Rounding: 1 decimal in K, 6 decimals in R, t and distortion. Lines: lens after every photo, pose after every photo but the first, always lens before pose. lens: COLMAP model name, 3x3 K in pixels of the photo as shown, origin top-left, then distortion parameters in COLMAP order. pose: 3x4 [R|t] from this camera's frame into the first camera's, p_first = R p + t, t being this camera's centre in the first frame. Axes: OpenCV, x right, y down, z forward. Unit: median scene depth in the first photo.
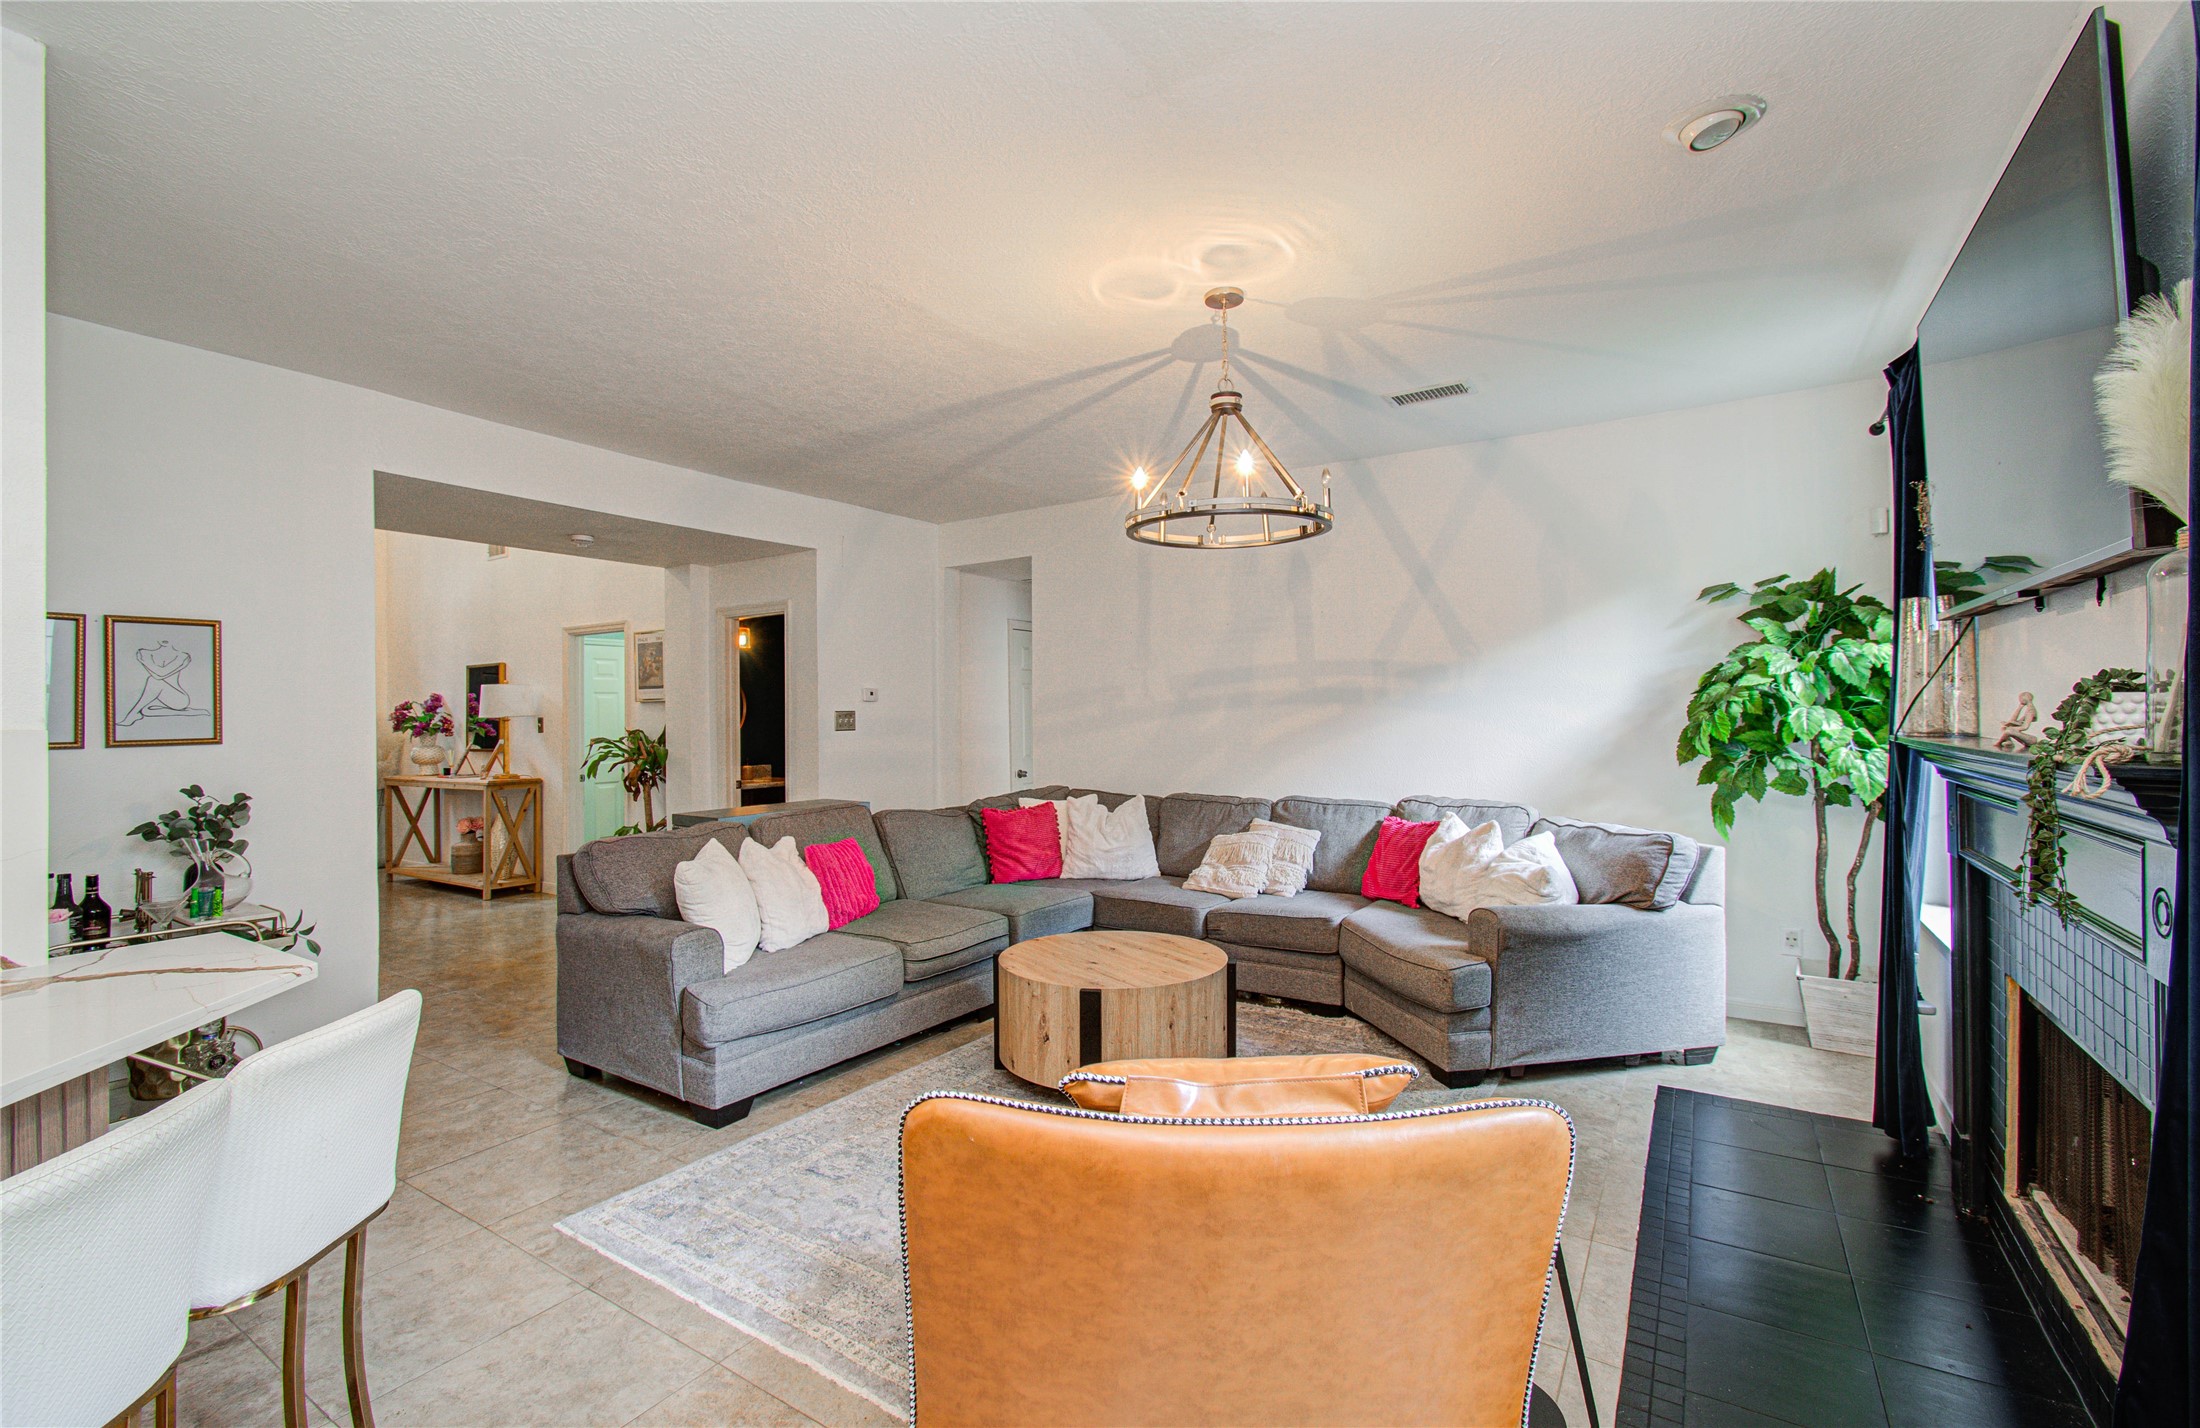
lens RADIAL K [[959.3, 0, 1091.8], [0, 959.3, 713.9], [0, 0, 1]] dist [-0.008259, -0.002411]
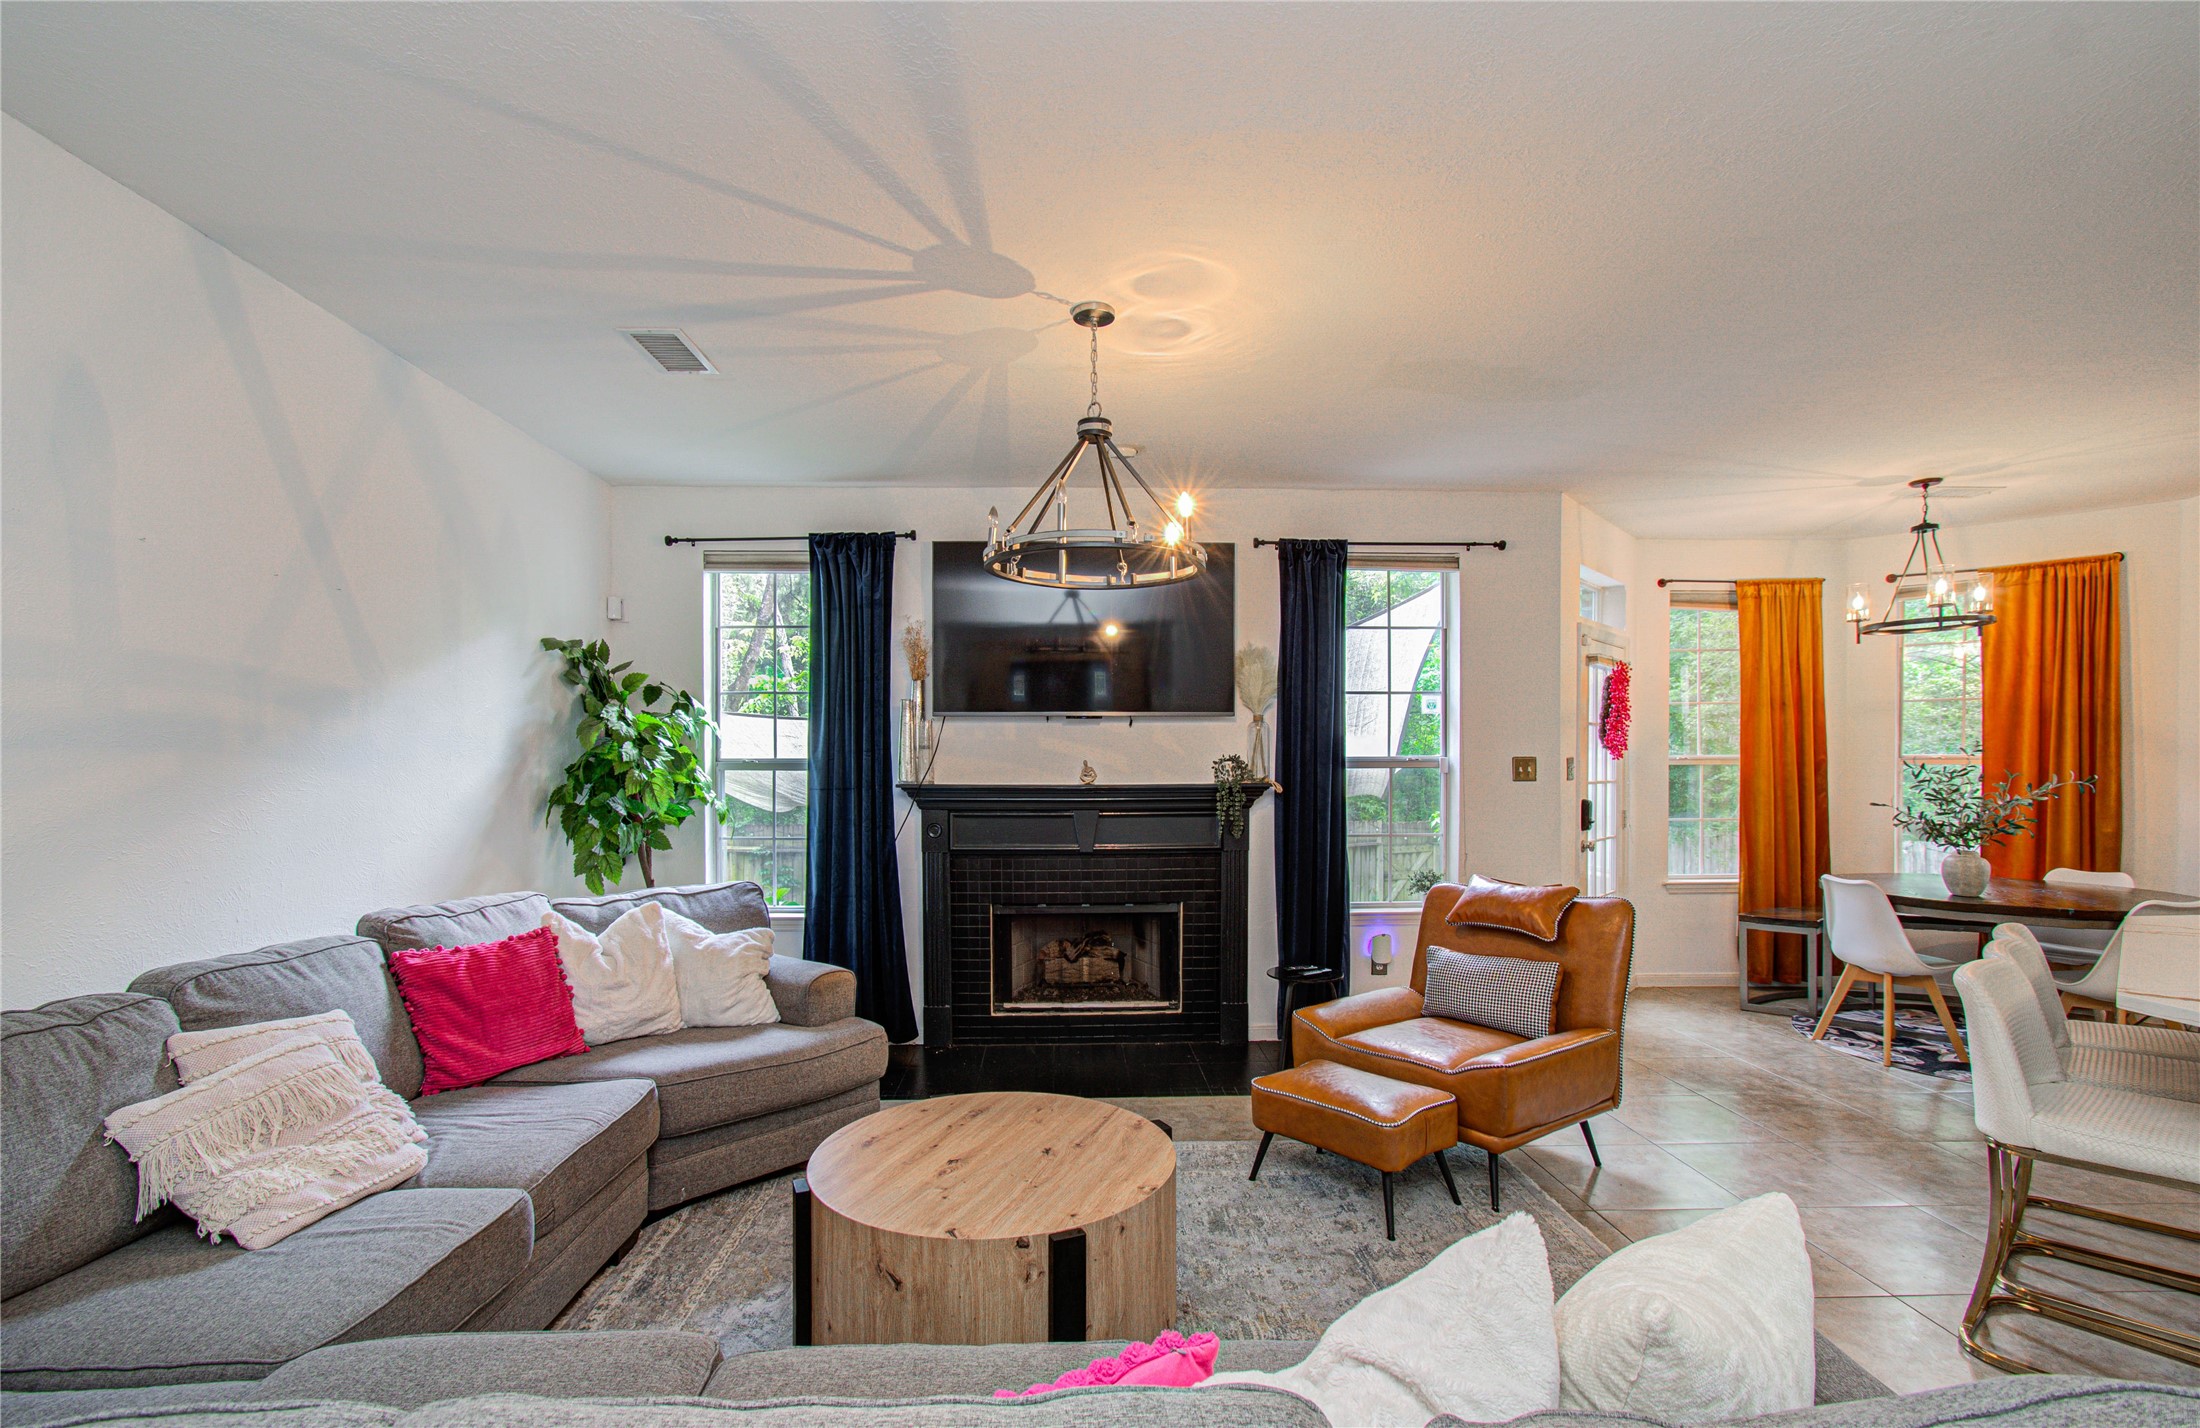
lens RADIAL K [[959.3, 0, 1086.9], [0, 959.3, 767.5], [0, 0, 1]] dist [-0.008259, -0.002411]
pose [[-0.570054, 0.008630, 0.821562, -0.546515], [0.009178, 0.999949, -0.004135, 0.005344], [-0.821556, 0.005183, -0.570105, 1.370358]]
